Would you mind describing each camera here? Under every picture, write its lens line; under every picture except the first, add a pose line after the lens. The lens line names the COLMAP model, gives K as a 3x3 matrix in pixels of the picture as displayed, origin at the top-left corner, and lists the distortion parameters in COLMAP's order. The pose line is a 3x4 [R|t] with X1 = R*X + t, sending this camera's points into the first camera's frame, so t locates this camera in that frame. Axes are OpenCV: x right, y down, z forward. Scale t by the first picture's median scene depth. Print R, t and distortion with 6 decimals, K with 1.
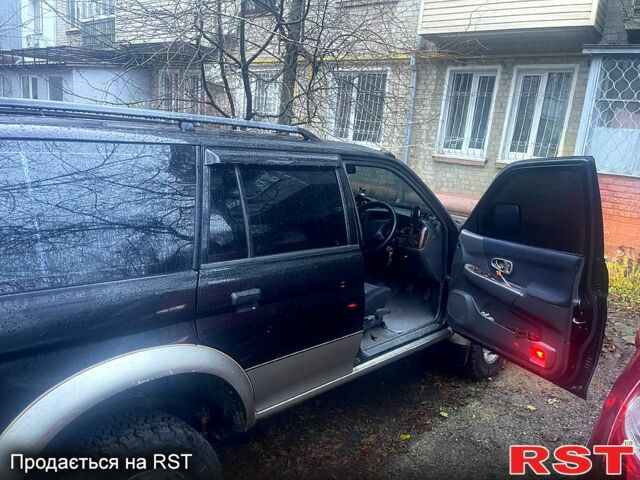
lens RADIAL K [[484.9, 0, 320.0], [0, 484.9, 240.0], [0, 0, 1]] dist [0.004140, 0.003138]
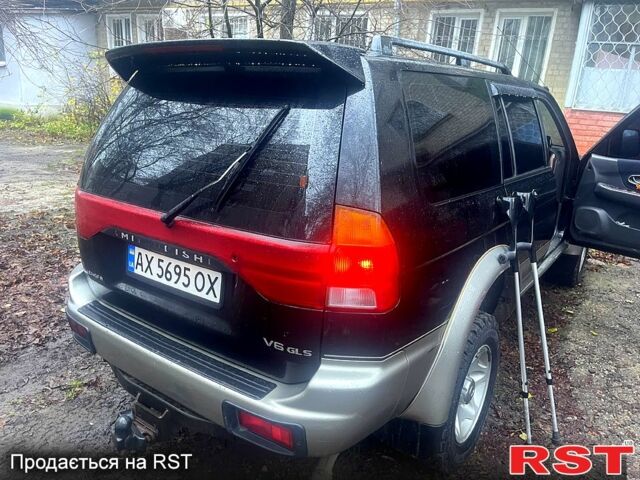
lens RADIAL K [[488.6, 0, 320.0], [0, 488.6, 240.0], [0, 0, 1]] dist [-0.003209, -0.003250]
pose [[0.987194, -0.065832, 0.145305, -0.215401], [0.051420, 0.993576, 0.100808, 0.012551], [-0.151008, -0.092046, 0.984238, -0.031633]]
